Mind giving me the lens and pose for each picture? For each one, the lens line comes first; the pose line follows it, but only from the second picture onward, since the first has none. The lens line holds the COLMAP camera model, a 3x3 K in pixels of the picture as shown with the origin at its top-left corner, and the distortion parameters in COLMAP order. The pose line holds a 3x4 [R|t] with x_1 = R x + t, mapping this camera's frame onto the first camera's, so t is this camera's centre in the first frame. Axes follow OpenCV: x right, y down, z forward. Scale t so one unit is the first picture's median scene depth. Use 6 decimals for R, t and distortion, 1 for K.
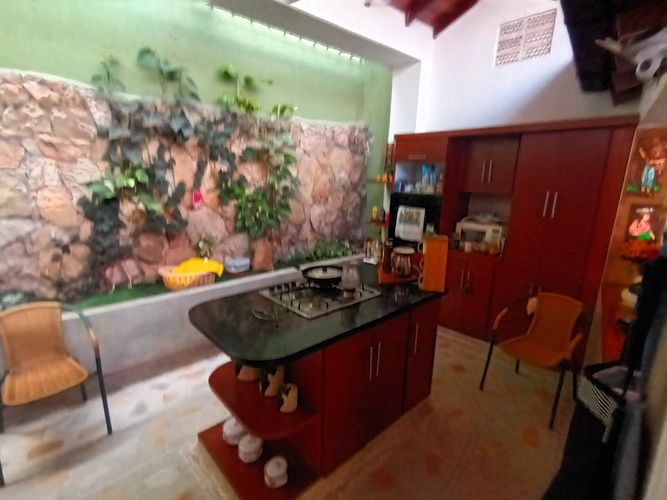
lens RADIAL K [[332.5, 0, 334.5], [0, 332.5, 253.5], [0, 0, 1]] dist [0.007076, -0.002648]
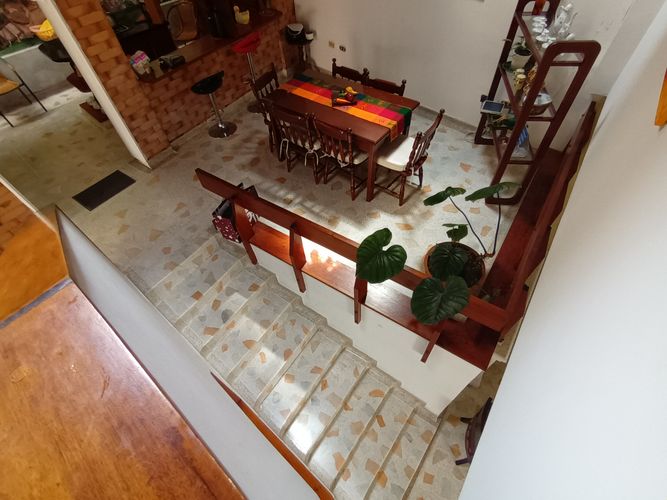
lens RADIAL K [[332.5, 0, 330.3], [0, 332.5, 251.9], [0, 0, 1]] dist [0.007076, -0.002648]
pose [[0.994494, -0.103908, -0.013628, 0.995208], [0.088794, 0.766398, 0.636199, -0.028063], [-0.055662, -0.633906, 0.771405, -1.244578]]
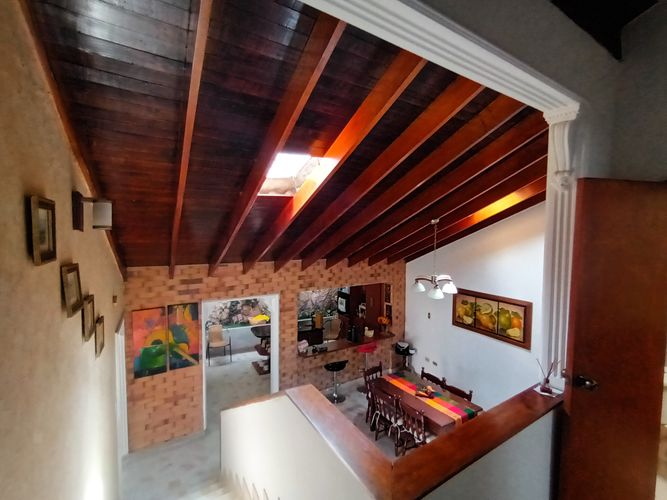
lens RADIAL K [[332.5, 0, 328.9], [0, 332.5, 255.7], [0, 0, 1]] dist [0.007076, -0.002648]
pose [[0.956568, 0.003052, -0.291493, 1.111634], [-0.049335, 0.987215, -0.151564, -0.092537], [0.287304, 0.159362, 0.944489, -1.825826]]
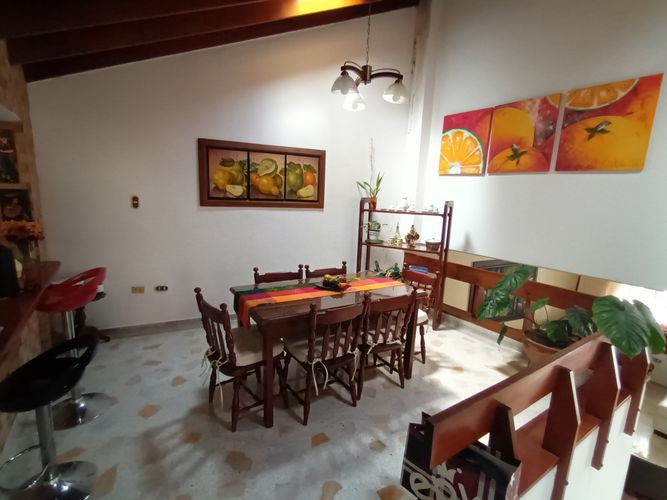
lens RADIAL K [[332.5, 0, 333.3], [0, 332.5, 252.4], [0, 0, 1]] dist [0.007076, -0.002648]
pose [[0.312037, -0.180812, 0.932706, 0.169971], [0.184203, 0.974608, 0.127311, 0.091576], [-0.932042, 0.132081, 0.337420, -0.321018]]
